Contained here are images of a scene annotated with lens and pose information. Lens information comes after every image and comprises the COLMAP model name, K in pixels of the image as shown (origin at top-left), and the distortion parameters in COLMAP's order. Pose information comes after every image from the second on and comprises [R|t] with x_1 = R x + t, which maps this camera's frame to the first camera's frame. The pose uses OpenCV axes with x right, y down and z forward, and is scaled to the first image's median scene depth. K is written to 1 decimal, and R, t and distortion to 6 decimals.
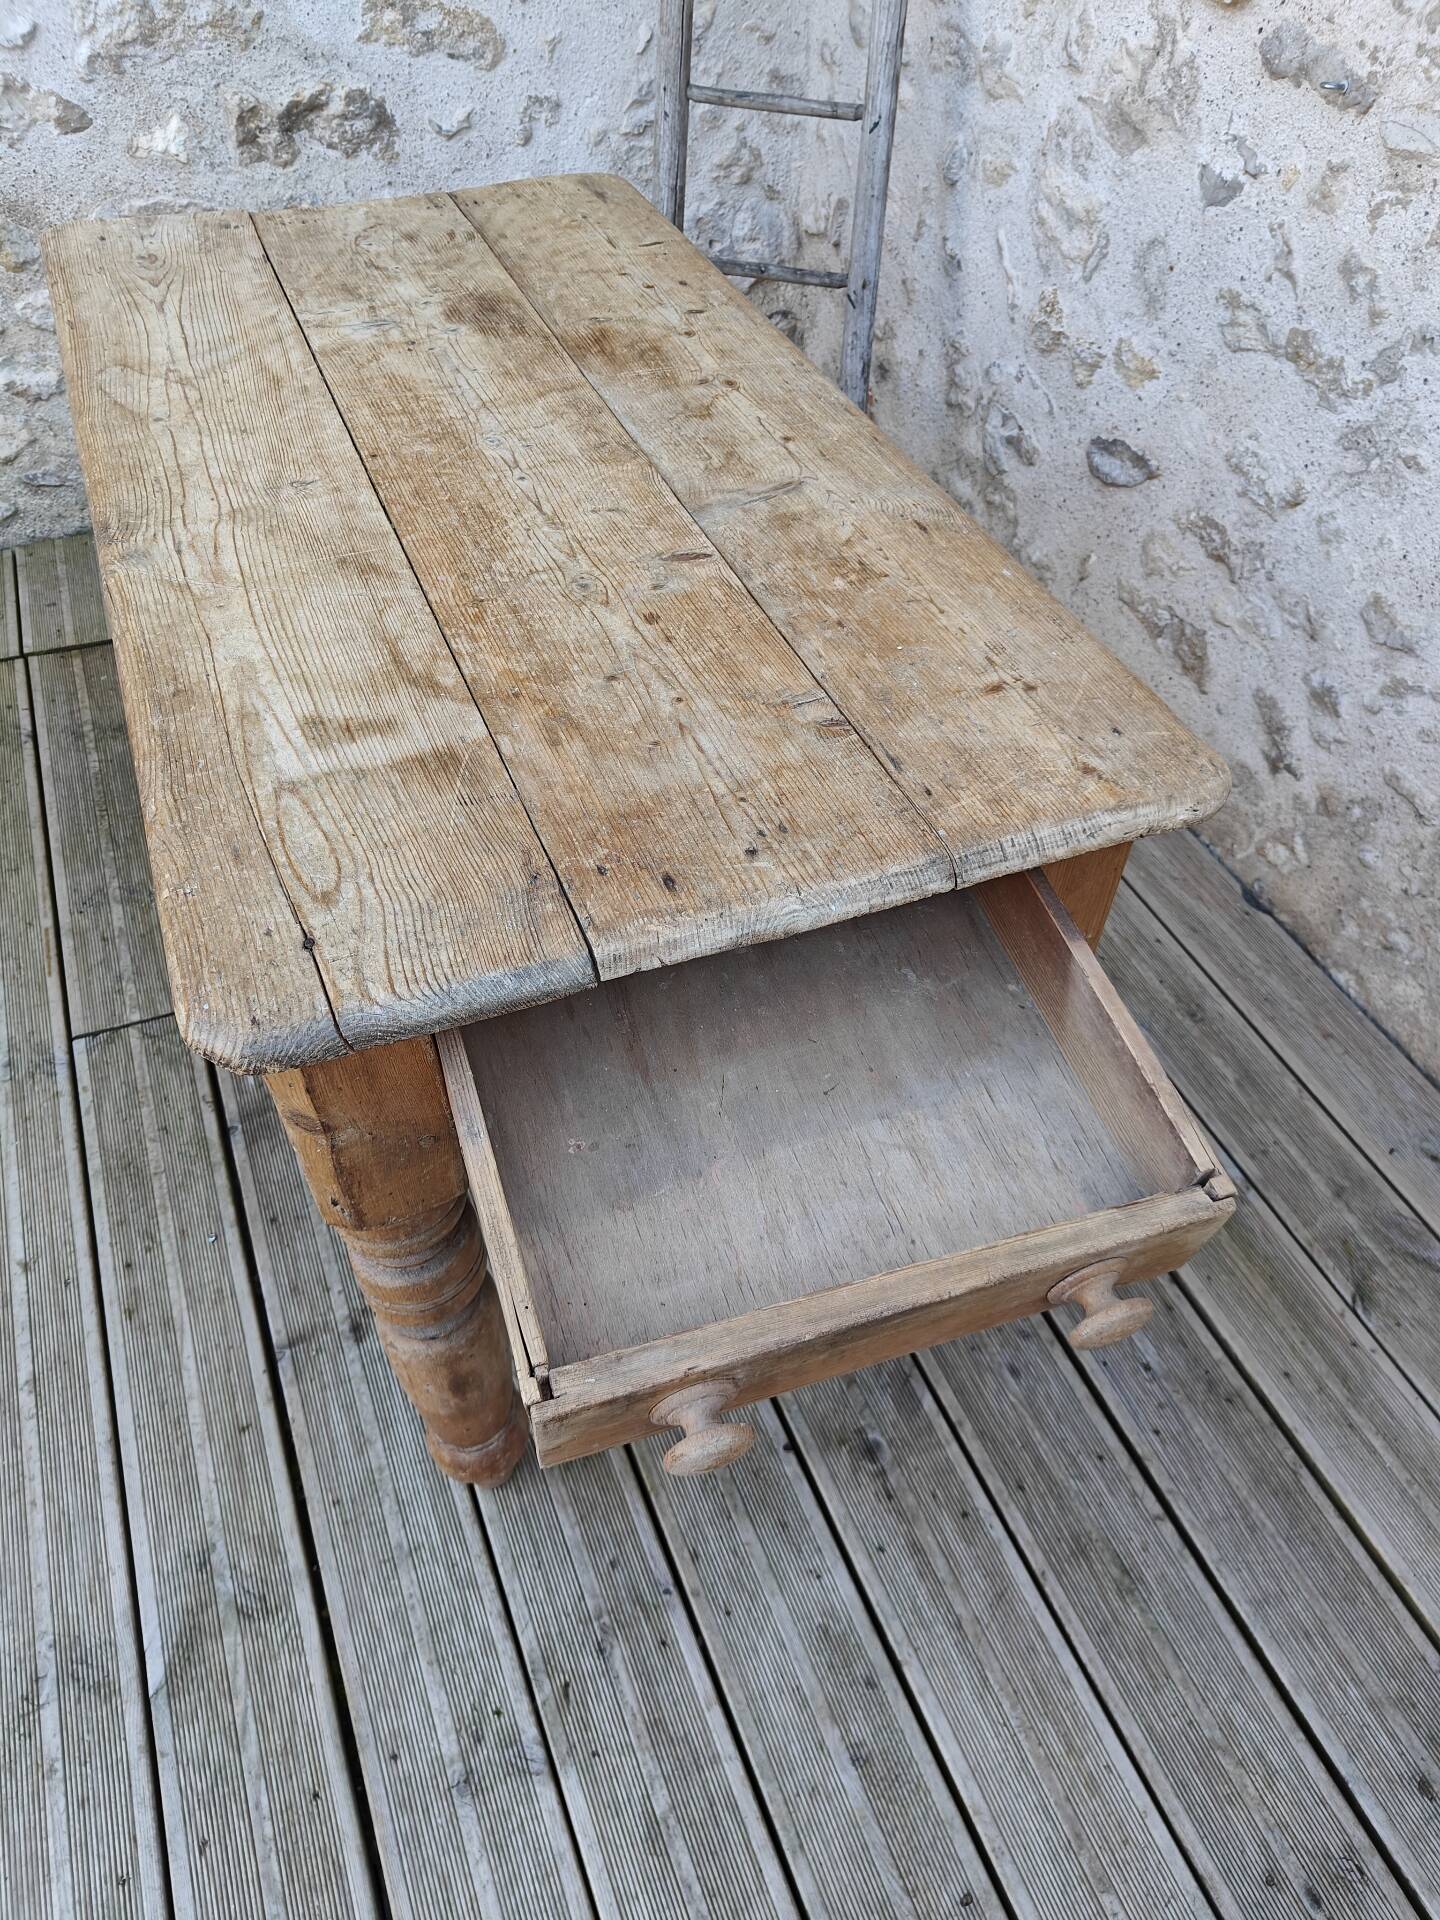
lens RADIAL K [[1341.7, 0, 721.3], [0, 1341.7, 970.3], [0, 0, 1]] dist [-0.000255, 0.002870]
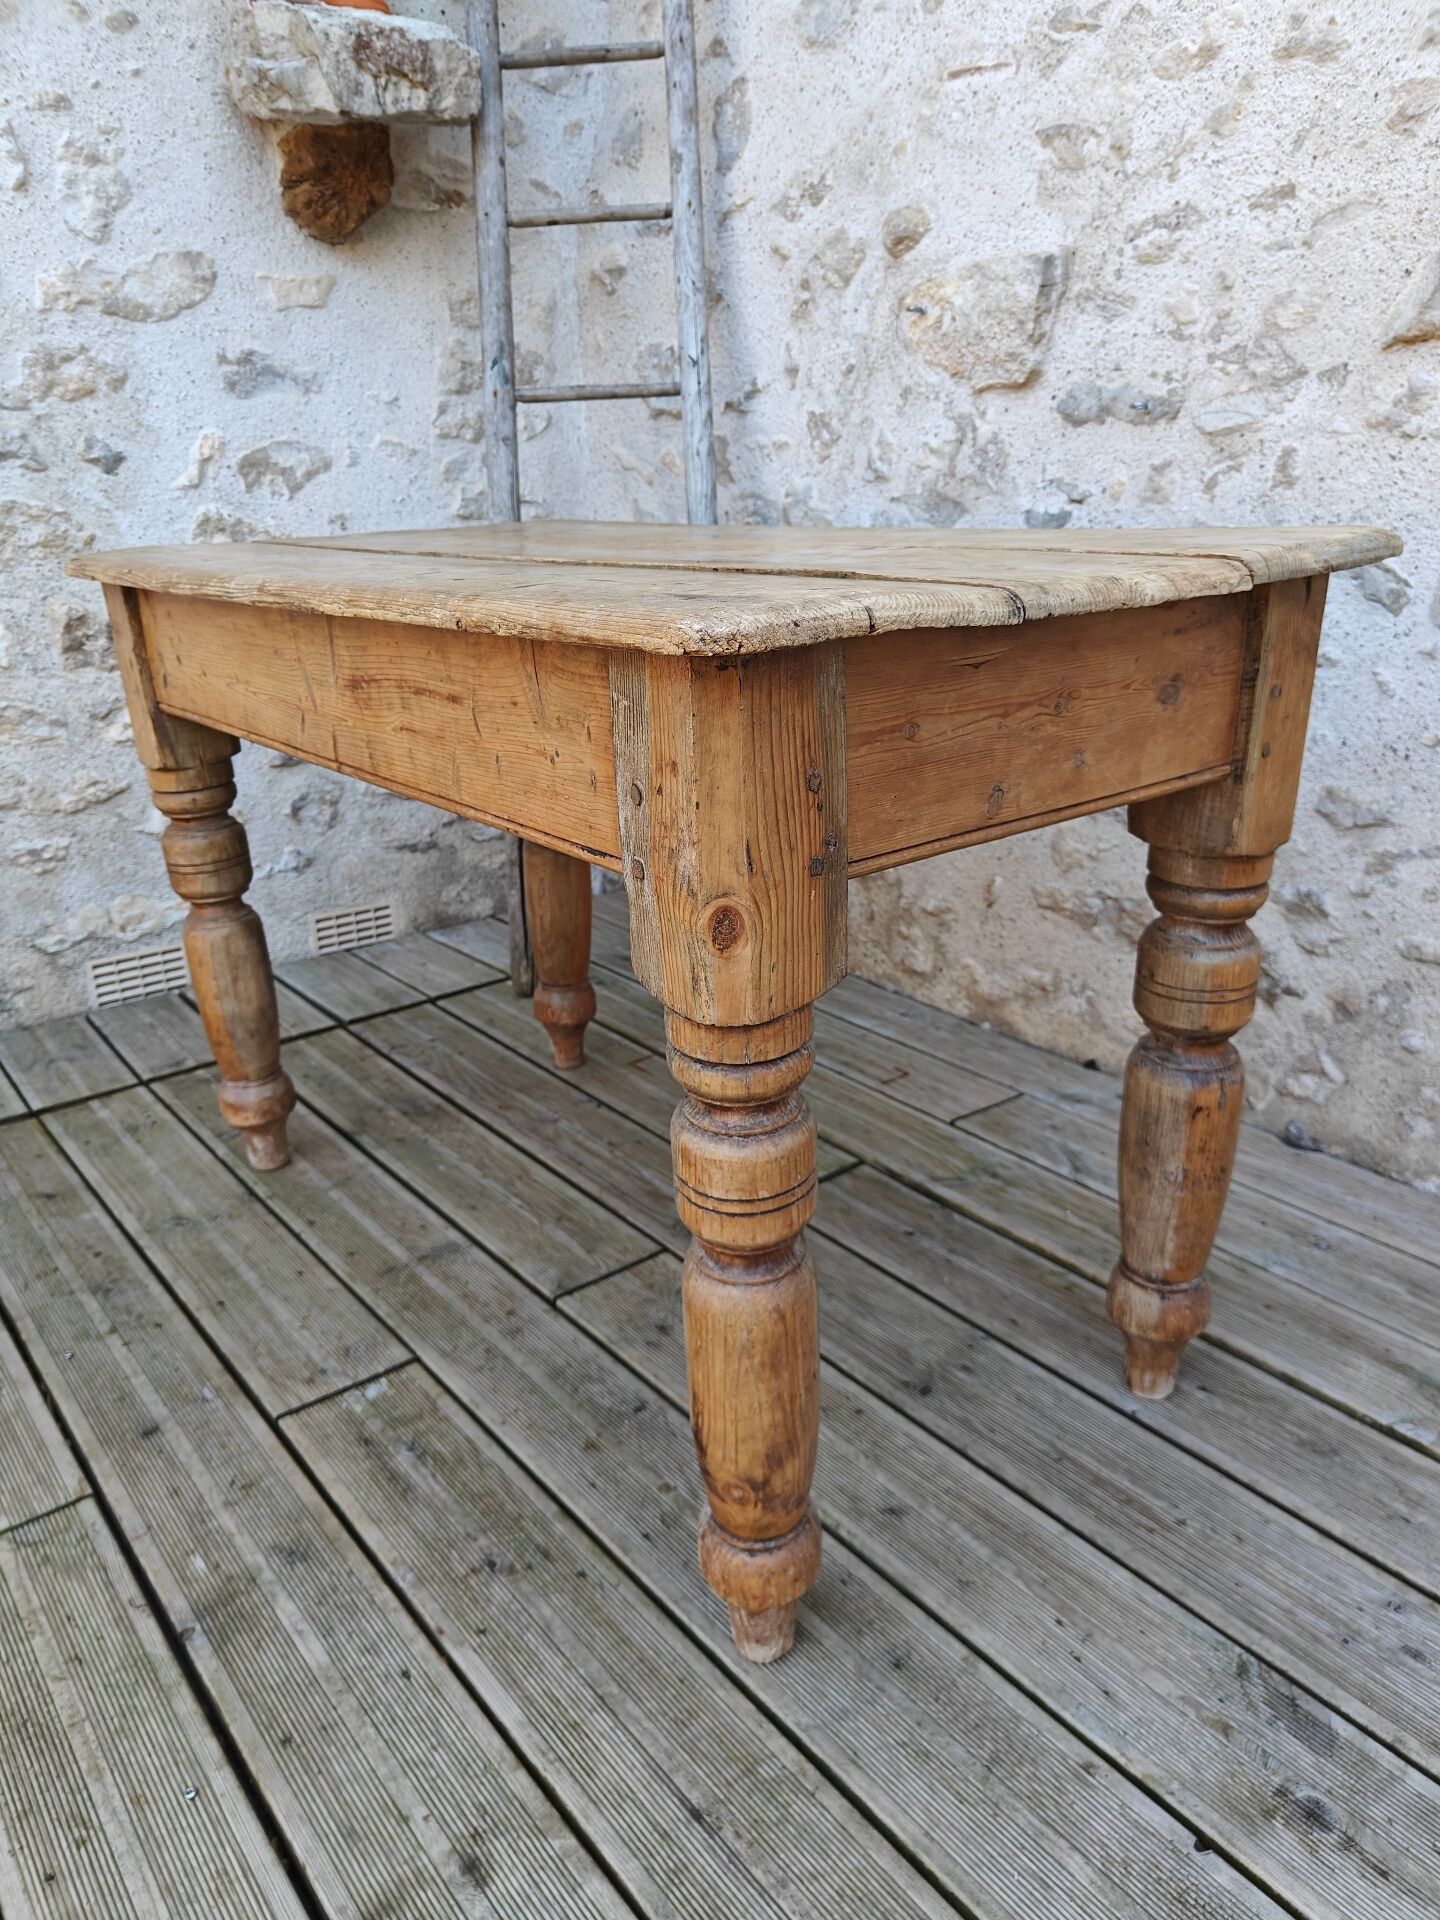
lens RADIAL K [[1348.5, 0, 724.5], [0, 1348.5, 974.9], [0, 0, 1]] dist [0.001009, -0.002604]
pose [[0.960166, -0.136832, 0.243636, -0.224765], [0.233084, 0.873090, -0.428235, 0.178316], [-0.154120, 0.467964, 0.870205, 0.231227]]
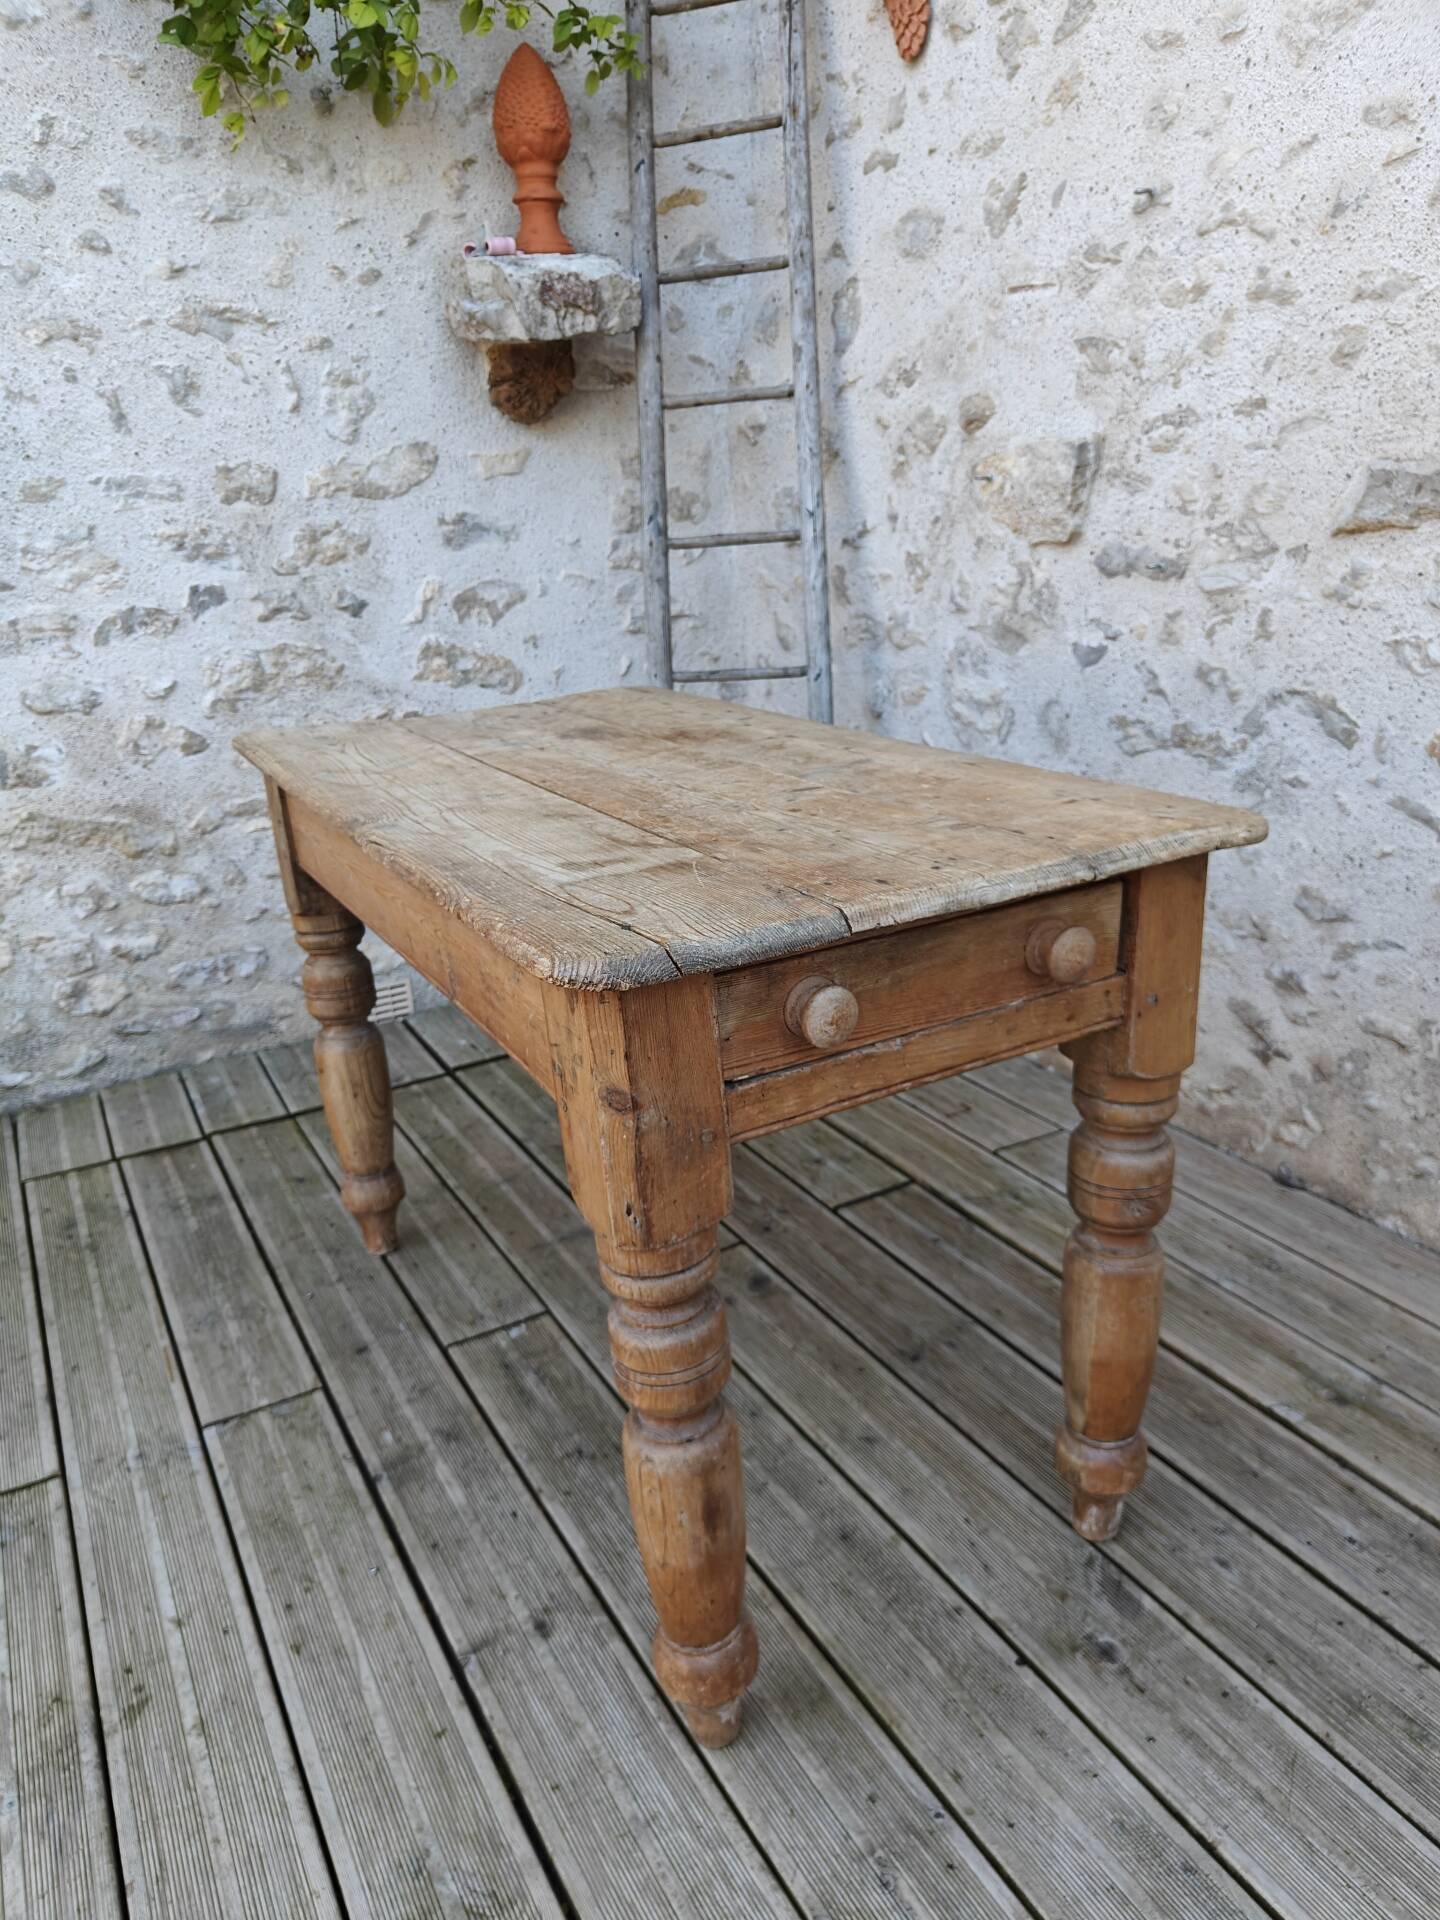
lens RADIAL K [[1348.5, 0, 724.5], [0, 1348.5, 974.9], [0, 0, 1]] dist [0.001009, -0.002604]
pose [[0.989648, -0.118457, 0.081023, -0.146429], [0.142566, 0.876289, -0.460210, 0.281750], [-0.016484, 0.466997, 0.884105, -0.050682]]
